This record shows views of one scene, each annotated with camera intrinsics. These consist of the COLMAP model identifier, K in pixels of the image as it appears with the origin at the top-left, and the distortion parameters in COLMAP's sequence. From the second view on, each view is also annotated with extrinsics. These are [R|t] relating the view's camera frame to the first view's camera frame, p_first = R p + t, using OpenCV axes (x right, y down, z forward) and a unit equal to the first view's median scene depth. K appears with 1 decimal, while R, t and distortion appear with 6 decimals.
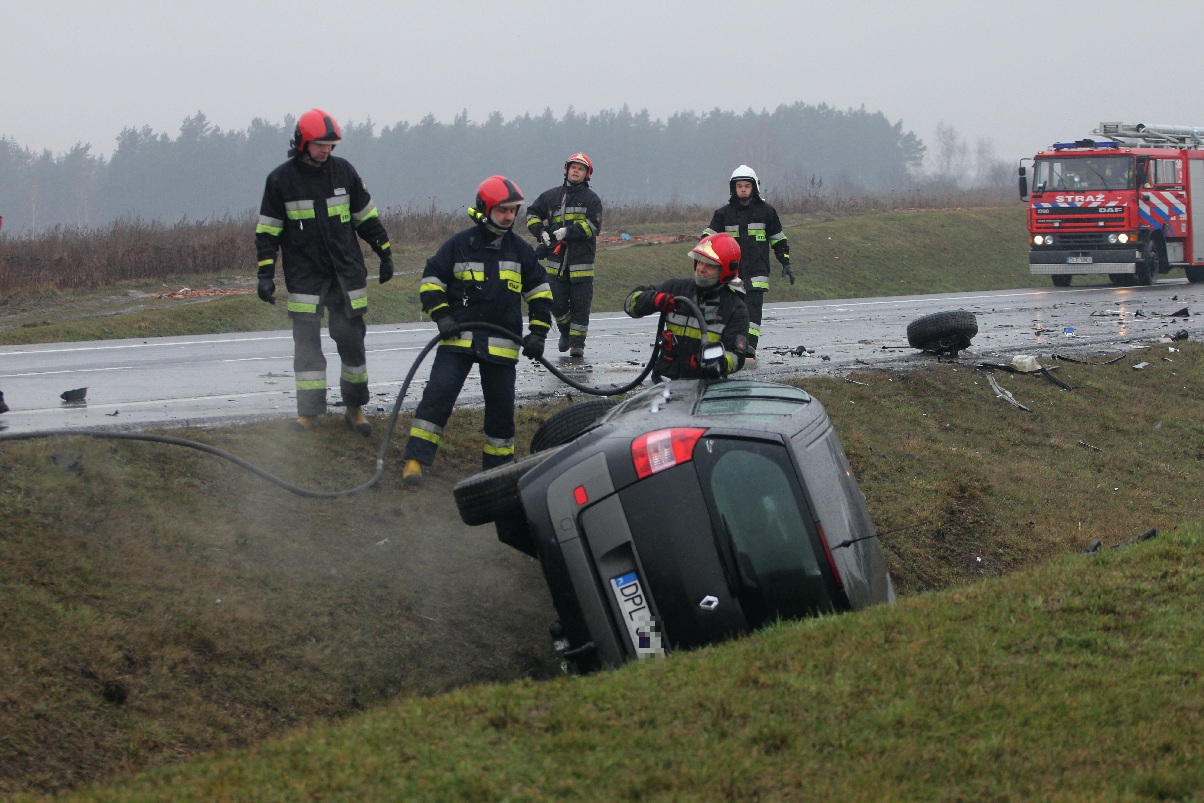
lens RADIAL K [[3877.0, 0, 602.0], [0, 3877.0, 401.5], [0, 0, 1]] dist [-0.270865, -2.314435]
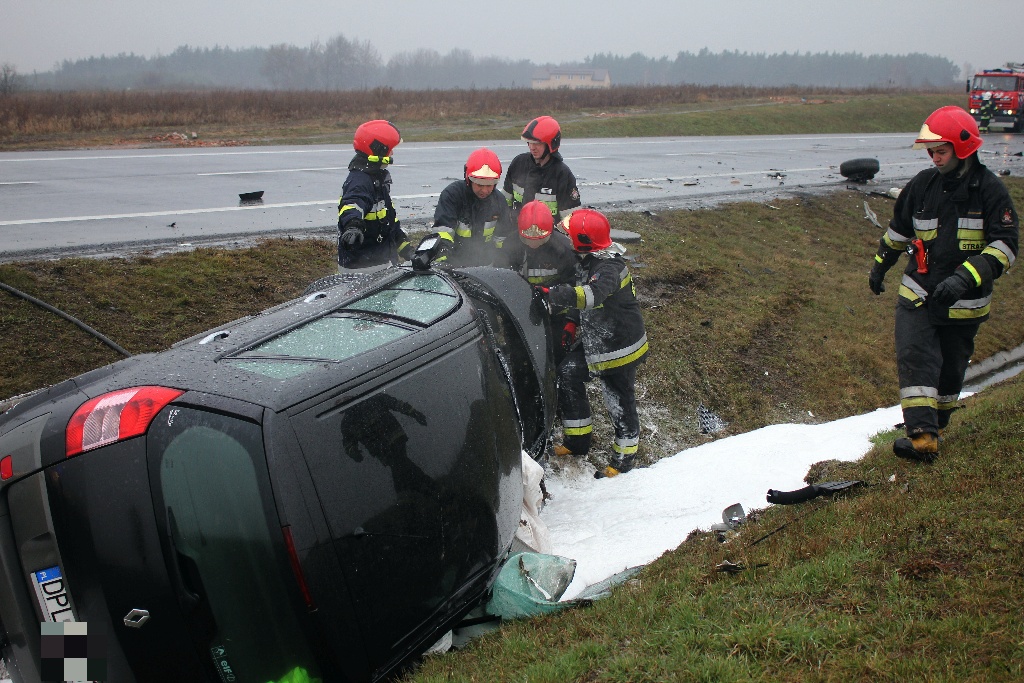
lens RADIAL K [[1256.9, 0, 512.0], [0, 1256.9, 341.5], [0, 0, 1]] dist [-0.080462, 0.098667]
pose [[0.966277, 0.093369, -0.239981, 0.036448], [-0.054570, 0.985030, 0.163518, -0.011783], [0.251656, -0.144908, 0.956907, 0.175660]]
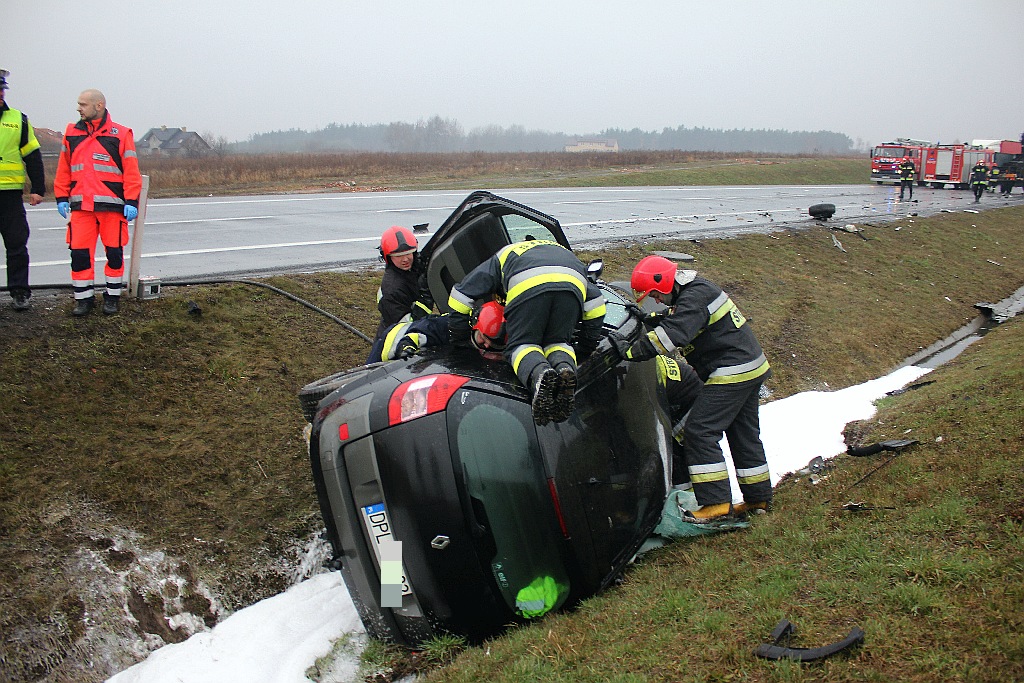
lens RADIAL K [[846.5, 0, 512.0], [0, 846.5, 341.5], [0, 0, 1]] dist [-0.165827, 0.139970]
pose [[0.953829, 0.109871, -0.279534, 0.024690], [-0.057465, 0.980254, 0.189209, -0.011831], [0.294803, -0.164409, 0.941308, 0.177568]]
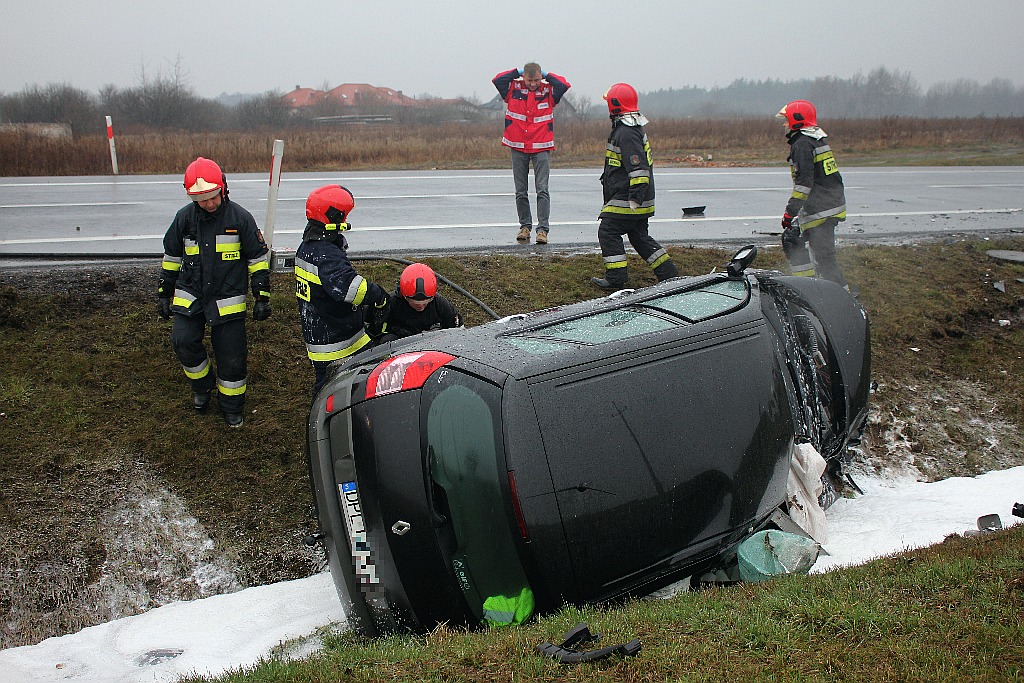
lens RADIAL K [[1133.3, 0, 512.0], [0, 1133.3, 341.5], [0, 0, 1]] dist [-0.138575, 0.198720]
pose [[0.761795, 0.158554, -0.628116, 0.053184], [-0.051287, 0.981304, 0.185505, -0.012667], [0.645785, -0.109103, 0.755684, 0.179123]]
